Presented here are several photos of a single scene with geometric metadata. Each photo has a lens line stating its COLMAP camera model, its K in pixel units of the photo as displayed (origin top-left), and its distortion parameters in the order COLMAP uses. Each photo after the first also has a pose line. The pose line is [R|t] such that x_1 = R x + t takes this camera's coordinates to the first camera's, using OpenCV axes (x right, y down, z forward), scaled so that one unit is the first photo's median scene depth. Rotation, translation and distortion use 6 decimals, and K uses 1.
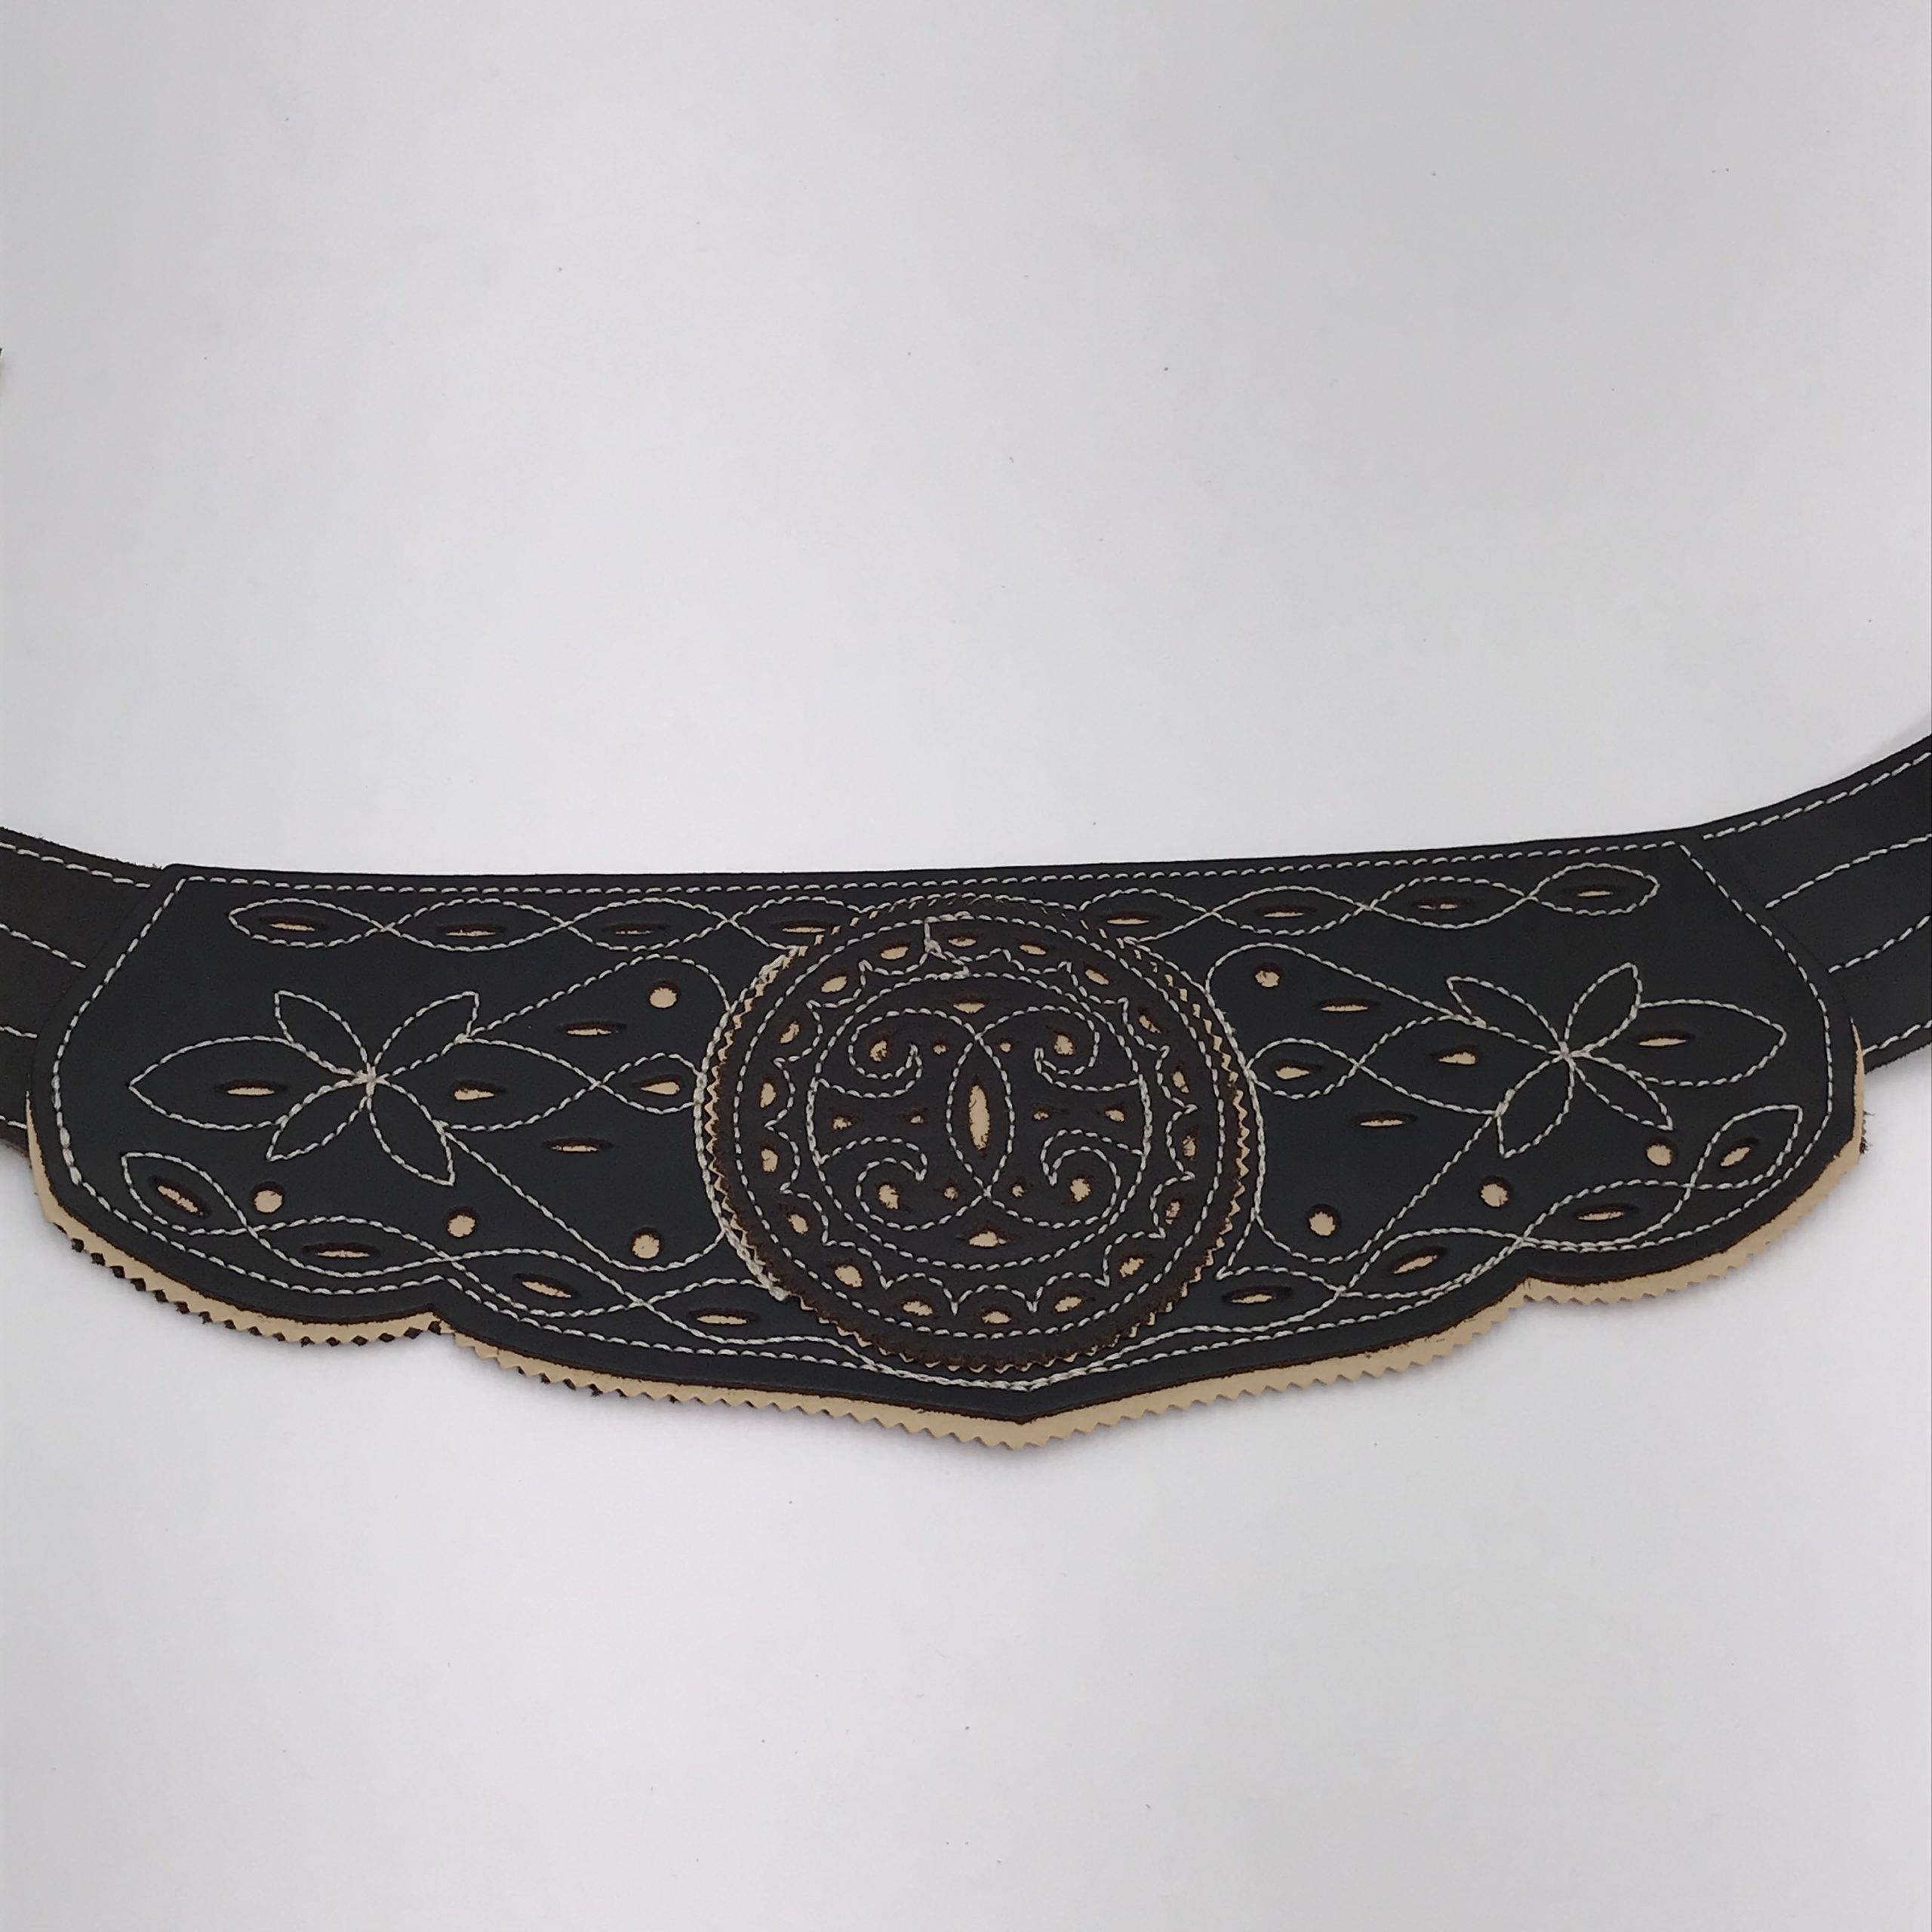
lens RADIAL K [[2806.5, 0, 966.0], [0, 2806.5, 966.0], [0, 0, 1]] dist [0.236576, -0.916472]
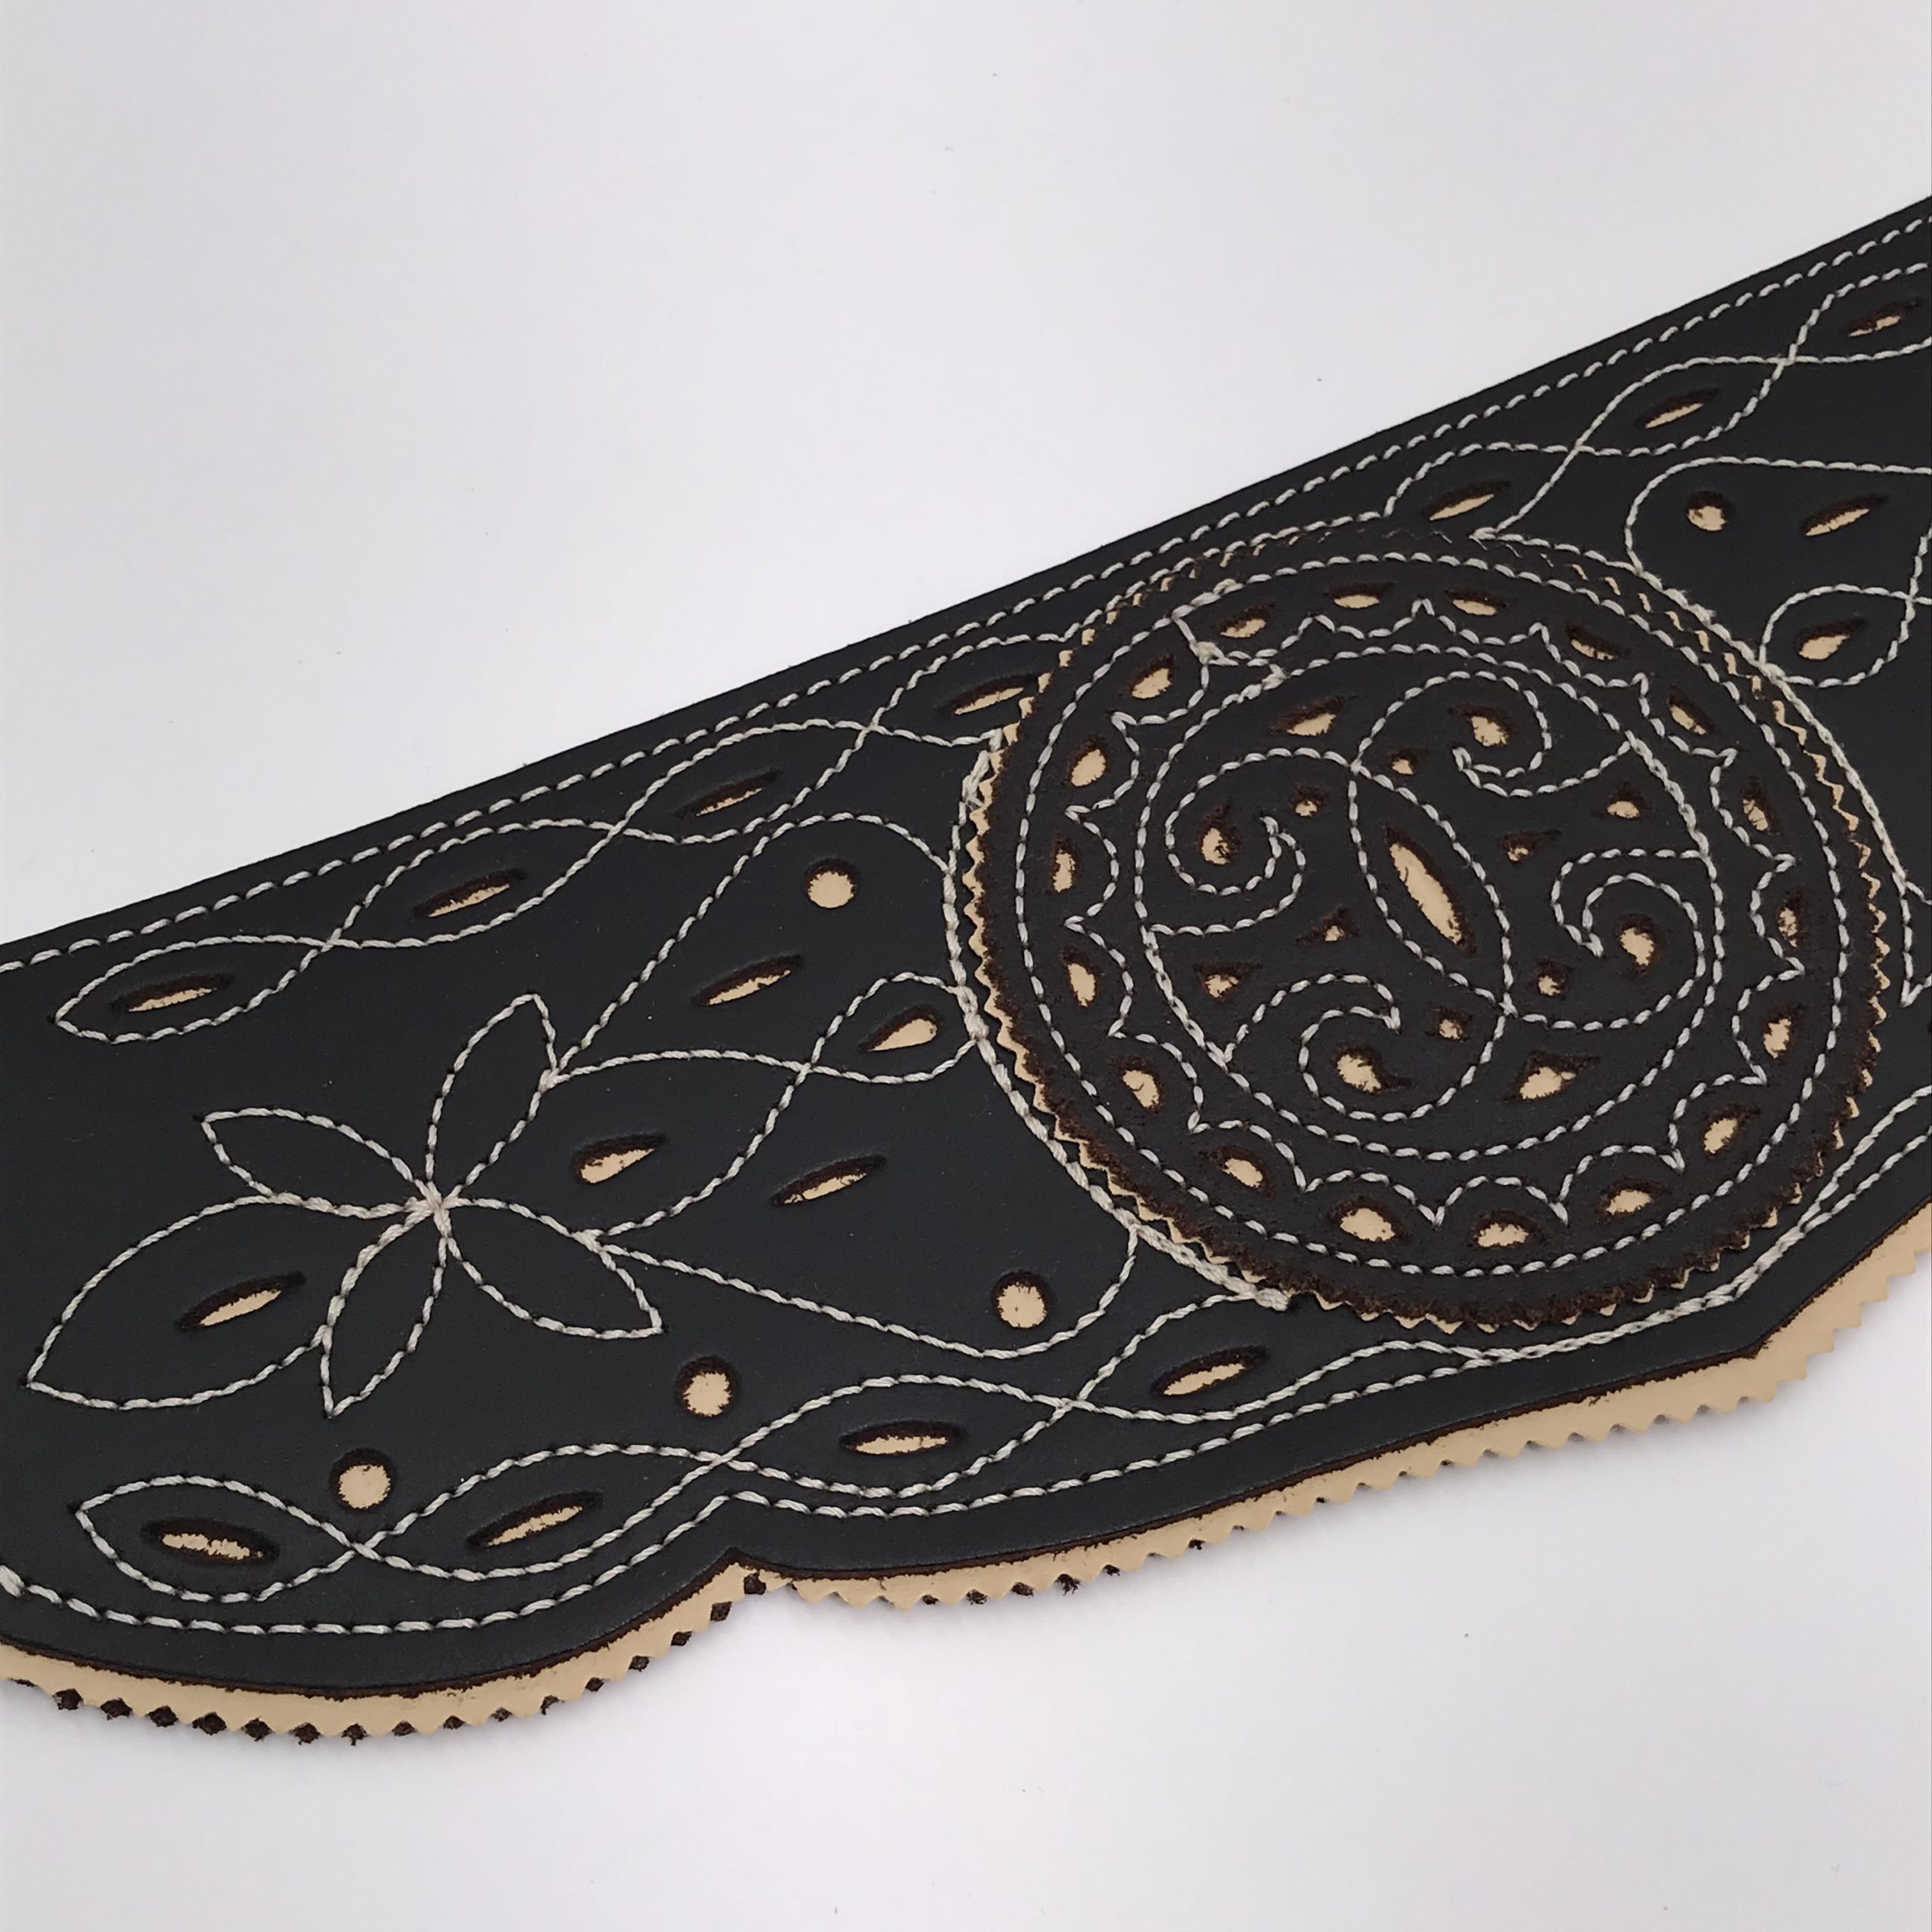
lens RADIAL K [[2806.5, 0, 966.0], [0, 2806.5, 966.0], [0, 0, 1]] dist [0.236576, -0.916472]
pose [[0.923433, -0.352230, 0.152333, -0.182751], [0.334354, 0.933280, 0.131130, -0.042432], [-0.188357, -0.070156, 0.979592, 0.439360]]
